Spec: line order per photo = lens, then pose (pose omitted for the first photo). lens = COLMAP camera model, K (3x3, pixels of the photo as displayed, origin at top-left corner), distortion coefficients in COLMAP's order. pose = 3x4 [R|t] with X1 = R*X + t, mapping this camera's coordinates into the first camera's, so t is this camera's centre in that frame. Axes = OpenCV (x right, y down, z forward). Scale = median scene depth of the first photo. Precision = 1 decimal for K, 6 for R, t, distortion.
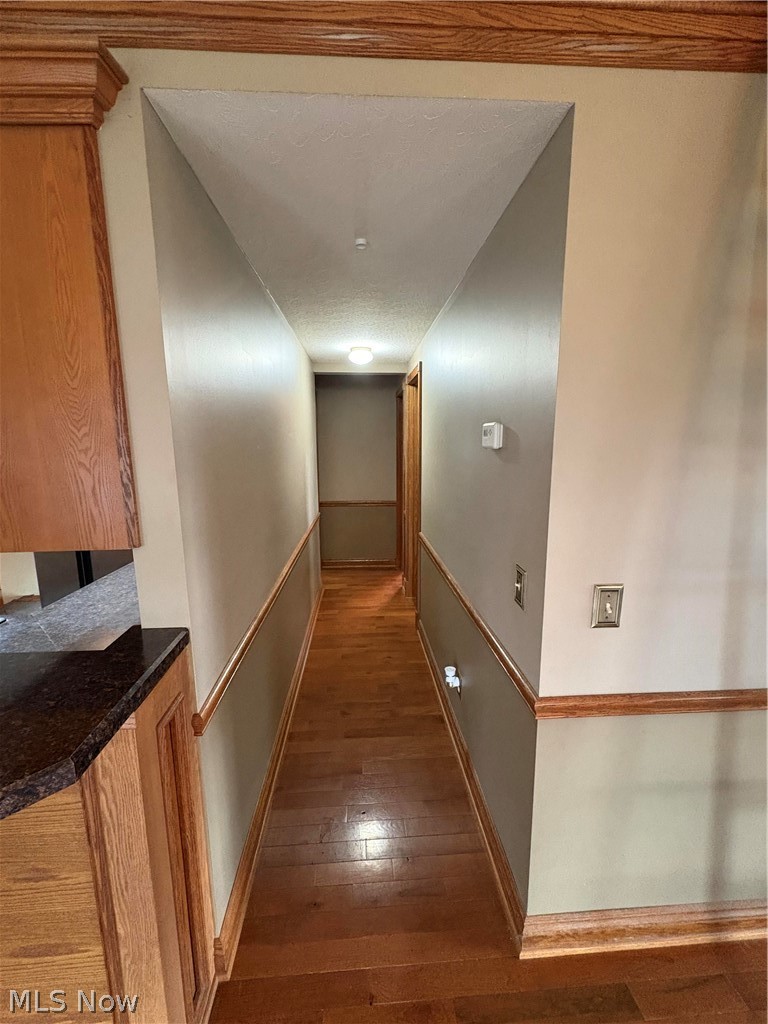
lens RADIAL K [[408.1, 0, 382.4], [0, 408.1, 510.5], [0, 0, 1]] dist [0.000003, -0.000148]
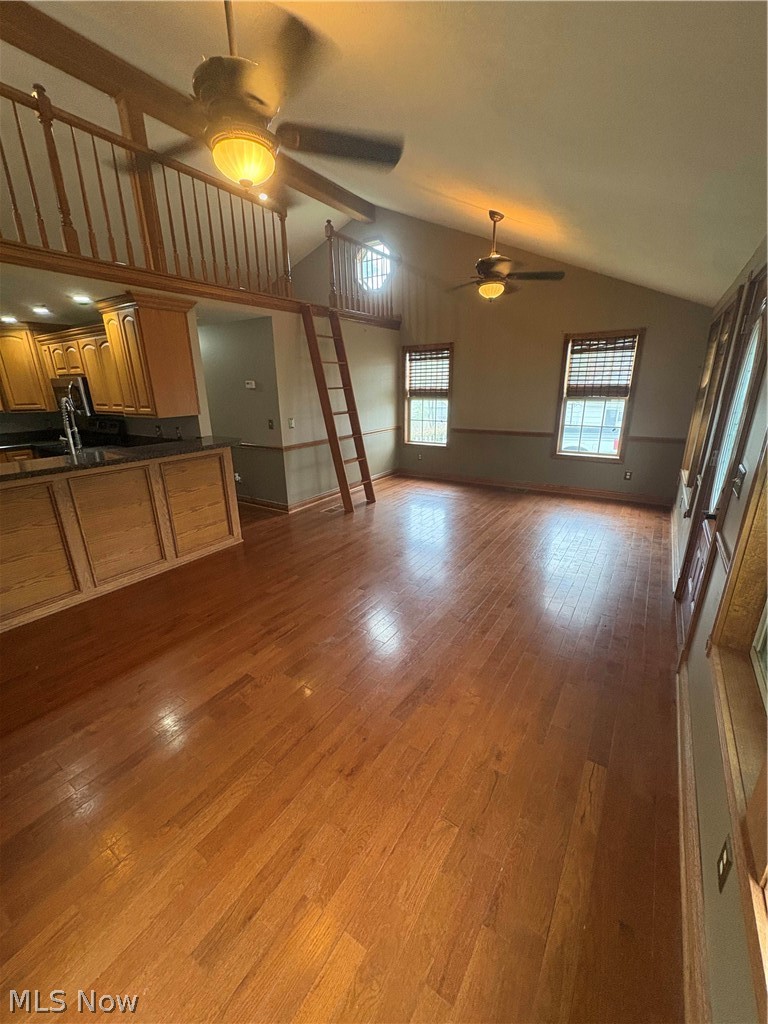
lens RADIAL K [[408.1, 0, 383.2], [0, 408.1, 513.1], [0, 0, 1]] dist [0.000003, -0.000148]
pose [[0.599036, -0.244641, 0.762435, -2.396916], [0.139334, 0.969505, 0.201610, 0.404762], [-0.788506, -0.014539, 0.614855, -2.454169]]
